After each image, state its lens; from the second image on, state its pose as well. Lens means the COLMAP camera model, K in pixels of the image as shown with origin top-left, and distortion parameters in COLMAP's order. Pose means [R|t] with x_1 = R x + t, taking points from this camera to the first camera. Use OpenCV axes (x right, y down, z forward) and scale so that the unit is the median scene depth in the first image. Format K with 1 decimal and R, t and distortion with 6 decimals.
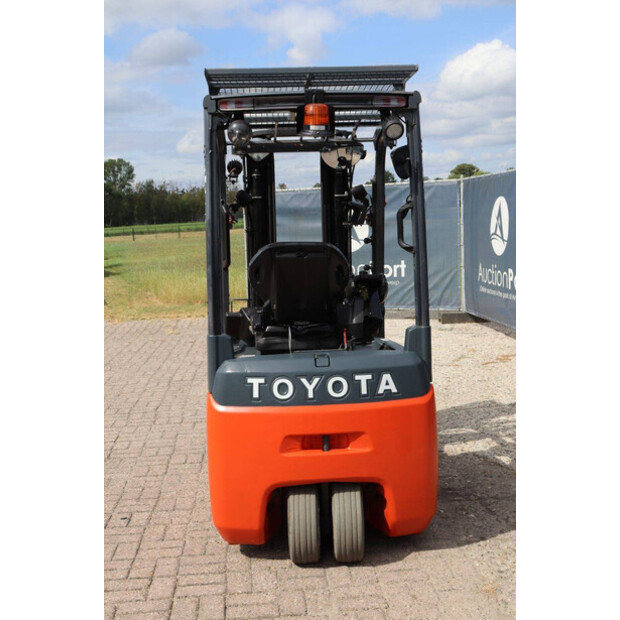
lens RADIAL K [[833.6, 0, 306.2], [0, 833.6, 313.3], [0, 0, 1]] dist [0.022445, 0.000000]
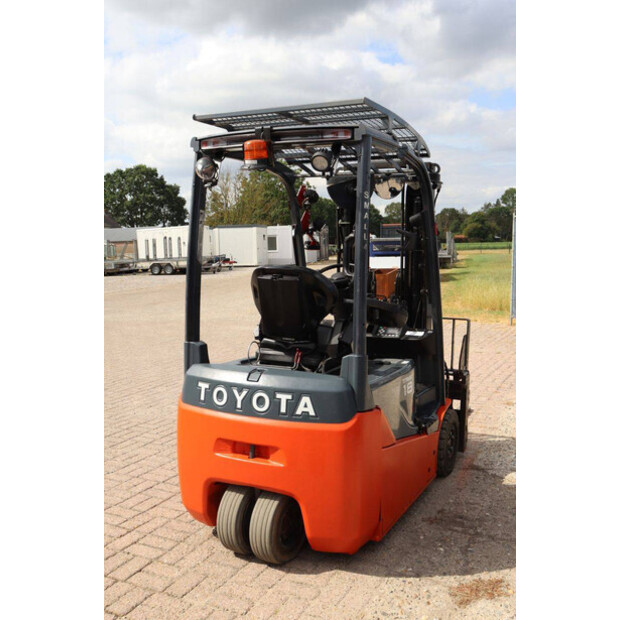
lens RADIAL K [[658.5, 0, 309.3], [0, 658.5, 311.9], [0, 0, 1]] dist [-0.062983, 0.000000]
pose [[0.864985, 0.085699, -0.494426, 0.495676], [-0.083626, 0.996148, 0.026360, -0.054486], [0.494780, 0.018546, 0.868820, 0.286530]]
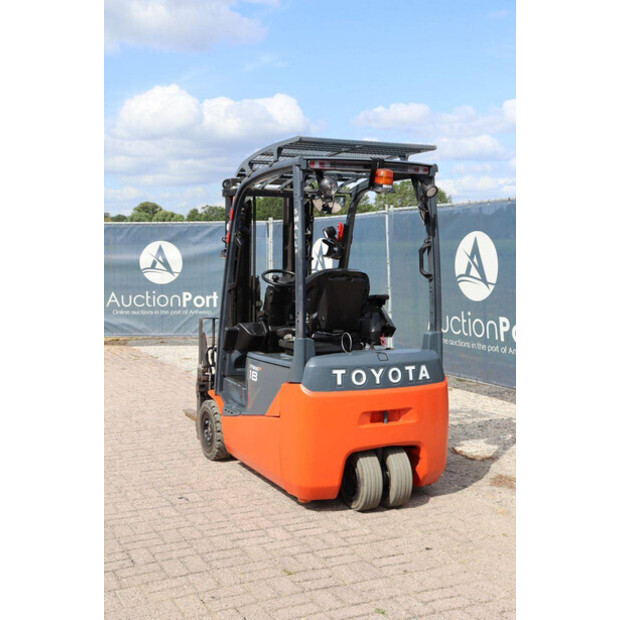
lens RADIAL K [[833.6, 0, 313.3], [0, 833.6, 309.2], [0, 0, 1]] dist [0.022445, 0.000000]
pose [[0.926718, 0.009180, 0.375645, -0.592242], [0.009490, 0.998811, -0.047822, 0.043900], [-0.375637, 0.047883, 0.925529, -0.215881]]
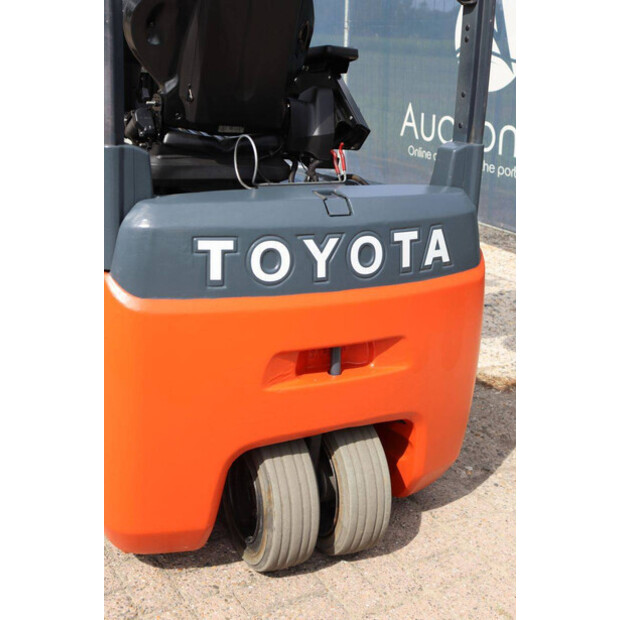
lens RADIAL K [[833.6, 0, 313.4], [0, 833.6, 313.3], [0, 0, 1]] dist [0.022445, 0.000000]
pose [[0.898769, -0.048790, 0.435699, -0.218443], [-0.039225, 0.980854, 0.190751, 0.025440], [-0.436664, -0.188531, 0.879648, 0.541521]]
